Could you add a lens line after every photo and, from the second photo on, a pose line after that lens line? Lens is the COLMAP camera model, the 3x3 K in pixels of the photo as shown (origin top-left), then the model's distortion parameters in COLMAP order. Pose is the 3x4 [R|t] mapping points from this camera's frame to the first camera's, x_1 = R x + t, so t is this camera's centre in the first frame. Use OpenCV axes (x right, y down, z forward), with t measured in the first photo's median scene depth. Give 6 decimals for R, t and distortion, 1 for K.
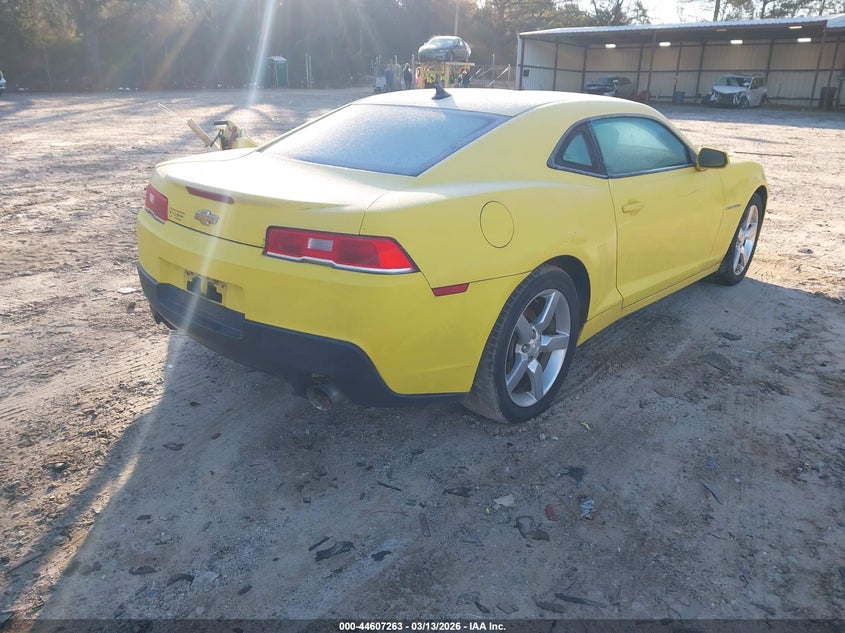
lens RADIAL K [[659.0, 0, 422.5], [0, 659.0, 316.5], [0, 0, 1]] dist [0.004136, 0.001713]
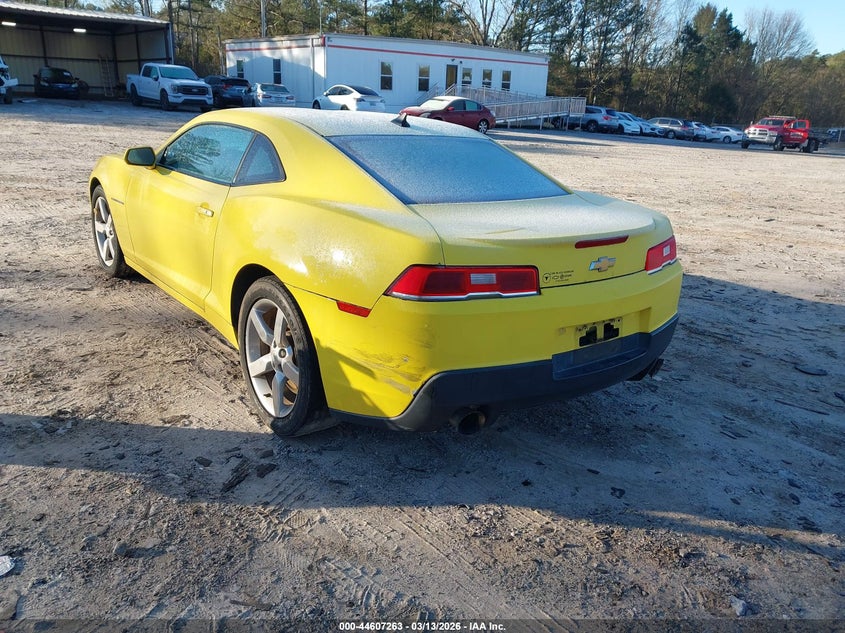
lens RADIAL K [[660.3, 0, 423.2], [0, 660.3, 329.8], [0, 0, 1]] dist [0.107443, -0.136308]
pose [[0.173699, -0.336348, 0.925580, -1.285919], [0.278221, 0.918340, 0.281505, -0.399793], [-0.944681, 0.208618, 0.253094, 0.969268]]
